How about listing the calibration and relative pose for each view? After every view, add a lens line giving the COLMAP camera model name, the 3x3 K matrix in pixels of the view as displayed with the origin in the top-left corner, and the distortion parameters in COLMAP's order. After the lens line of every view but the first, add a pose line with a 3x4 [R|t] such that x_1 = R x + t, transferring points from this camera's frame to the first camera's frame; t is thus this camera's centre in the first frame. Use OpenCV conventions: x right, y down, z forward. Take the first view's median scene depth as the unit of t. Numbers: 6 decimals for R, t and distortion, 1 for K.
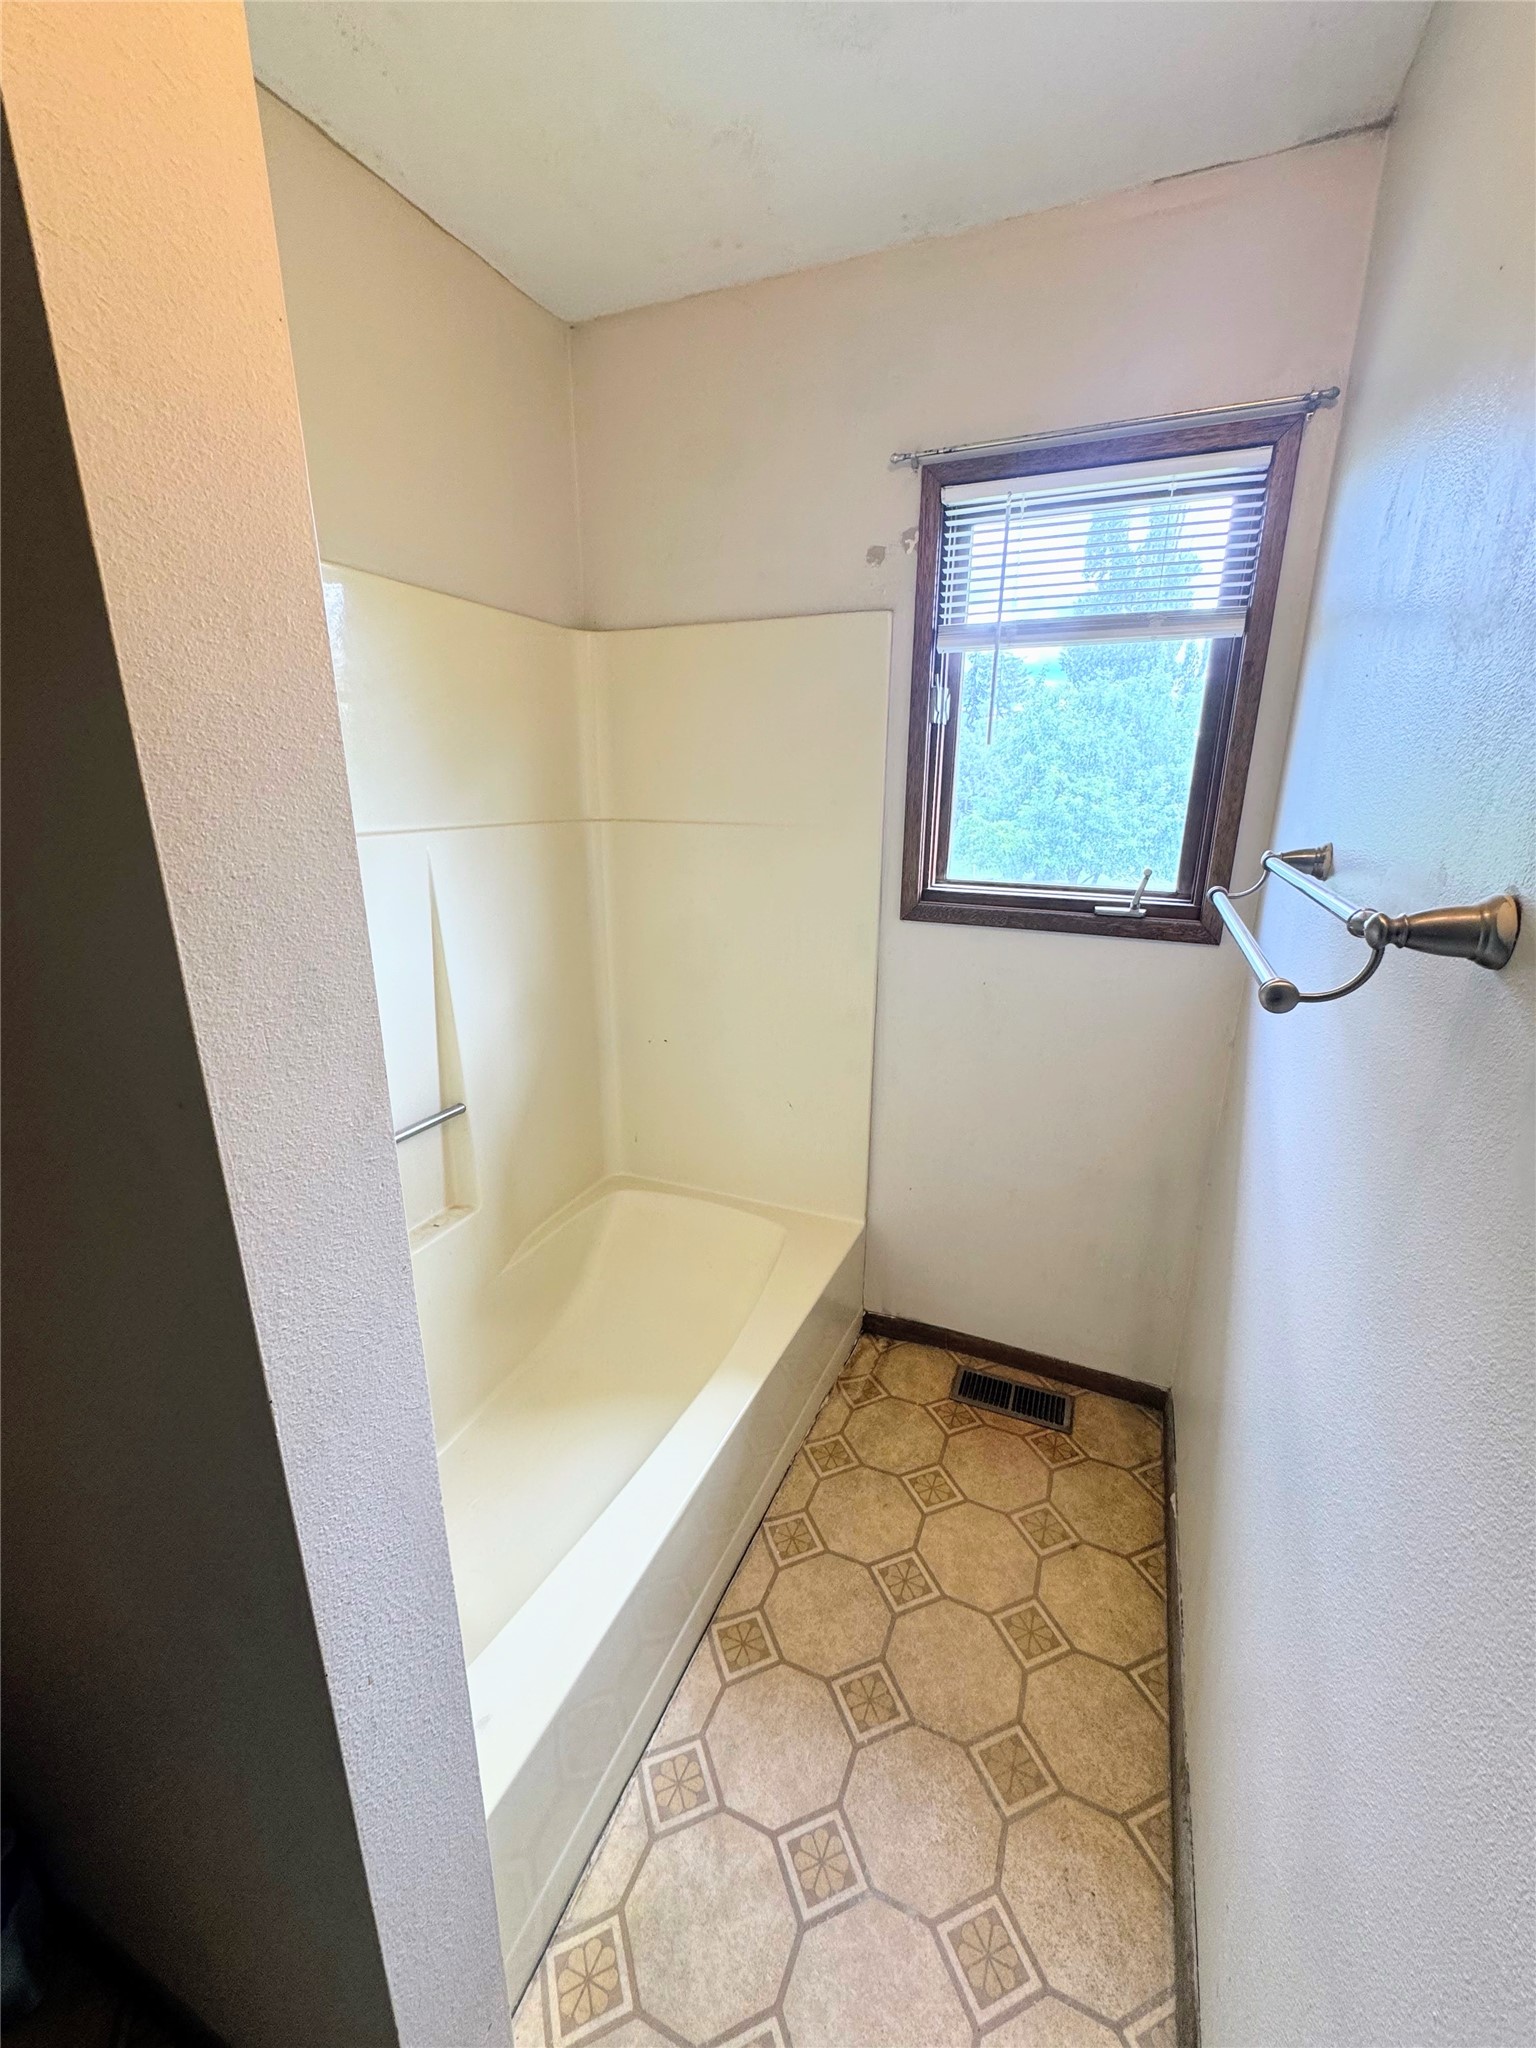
lens RADIAL K [[823.4, 0, 768.0], [0, 823.4, 1024.0], [0, 0, 1]] dist [0.002266, 0.000013]
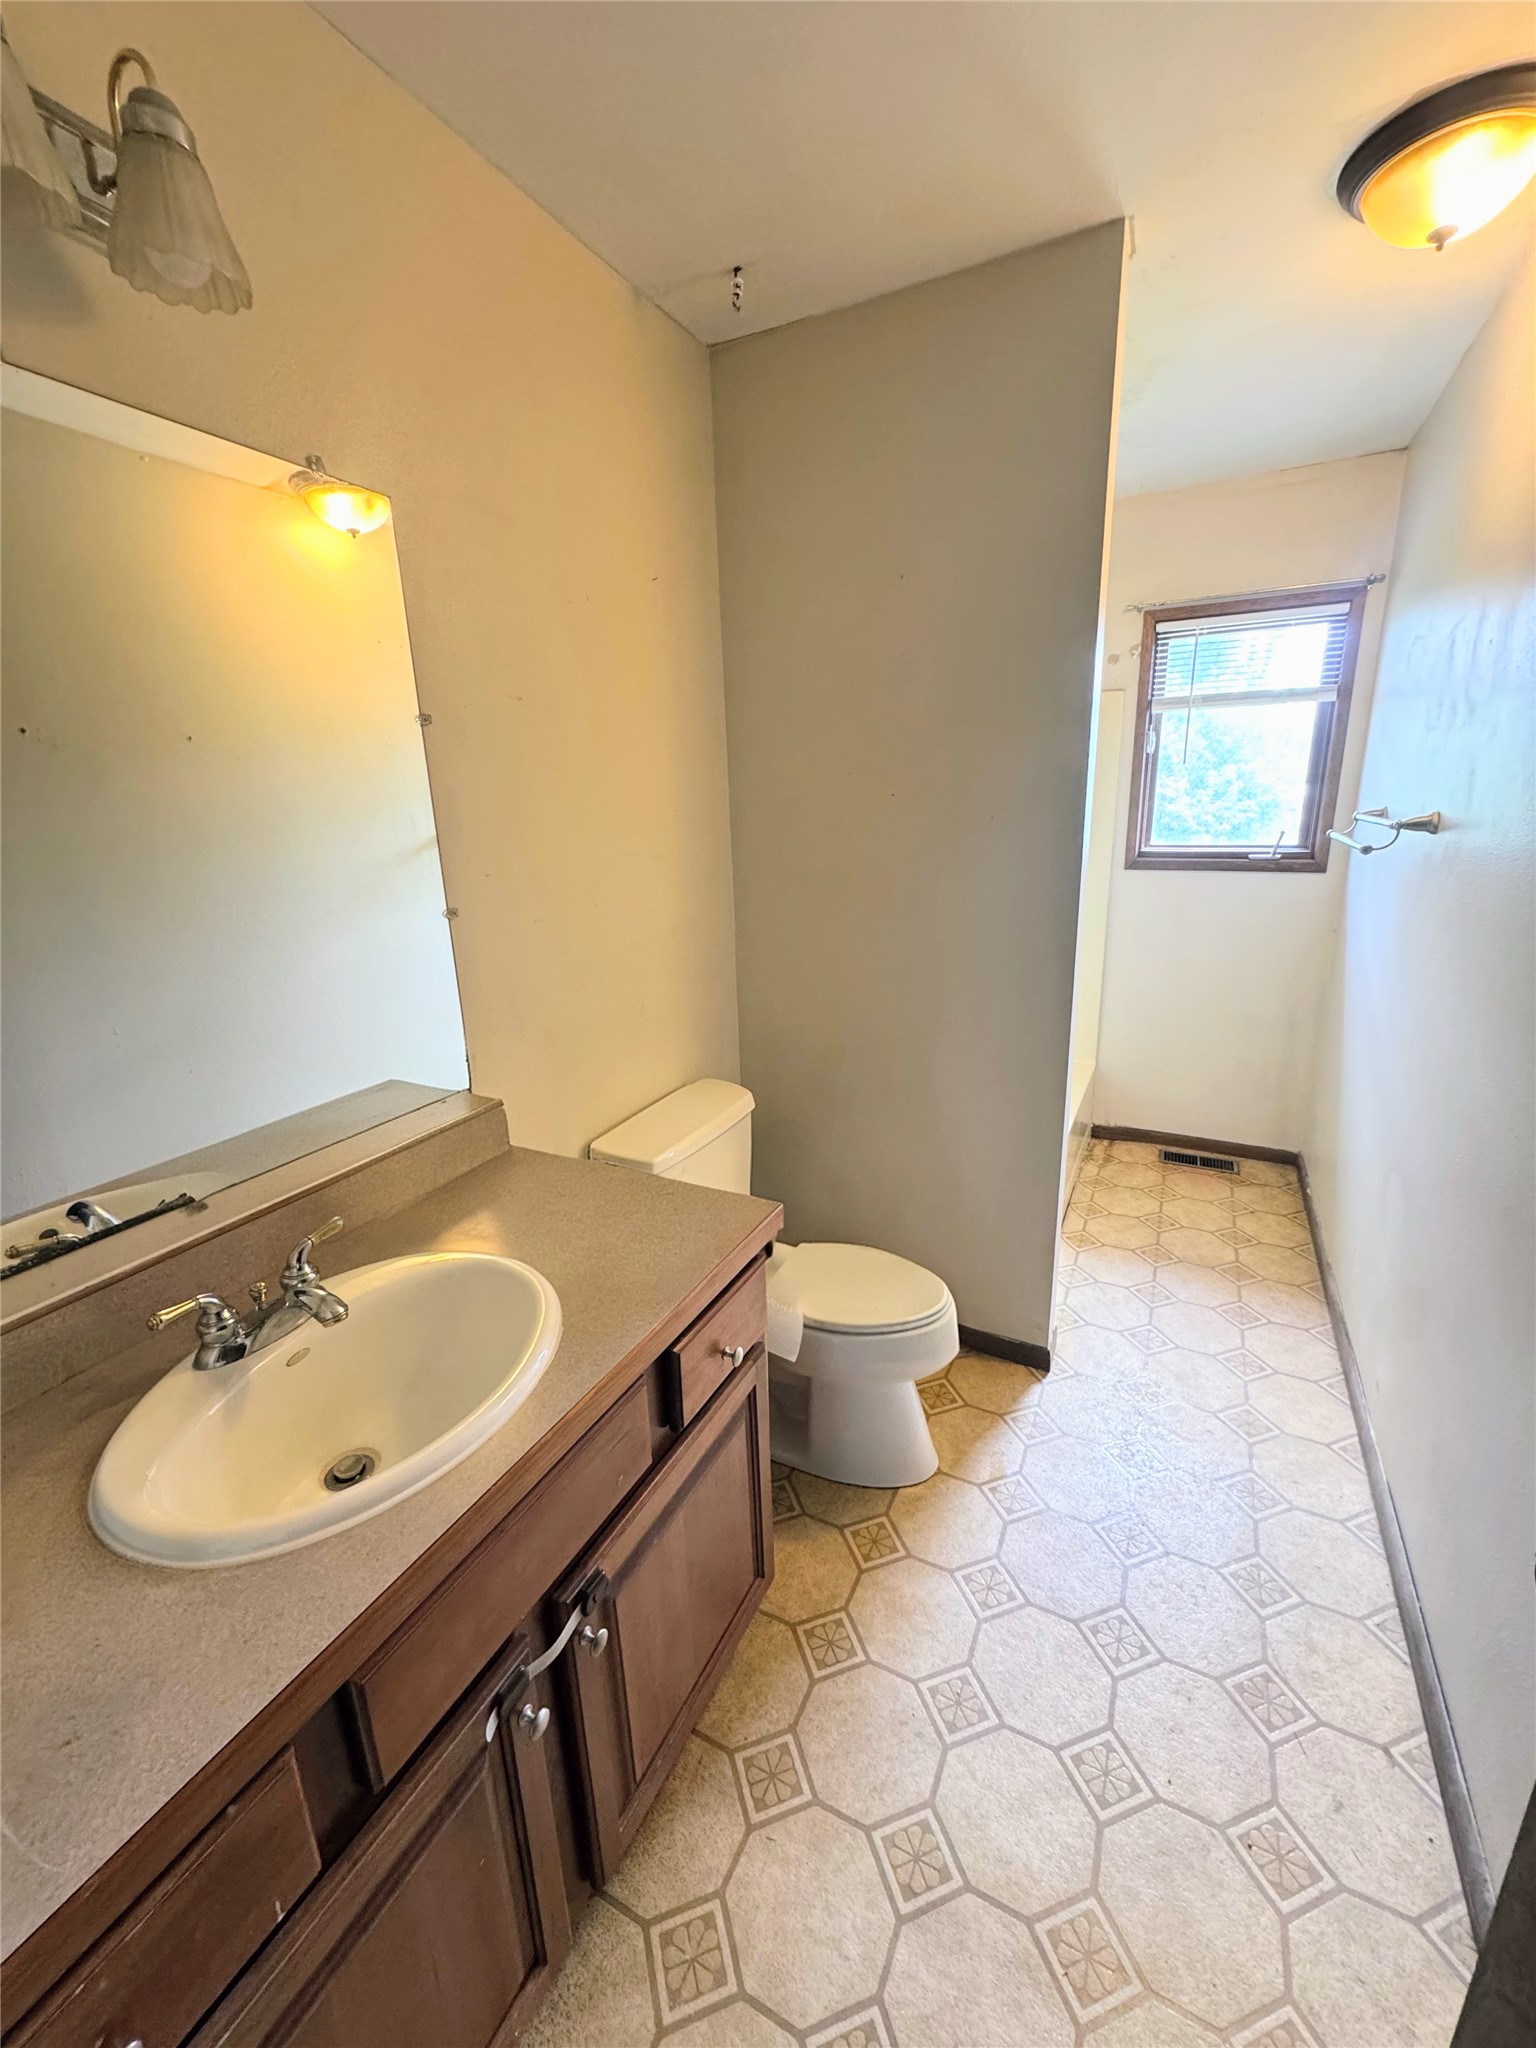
lens RADIAL K [[821.8, 0, 774.7], [0, 821.8, 1025.1], [0, 0, 1]] dist [0.015846, -0.006678]
pose [[0.997985, -0.023716, -0.058852, -0.487989], [0.022764, 0.999600, -0.016781, 0.214338], [0.059226, 0.015407, 0.998126, -0.759265]]
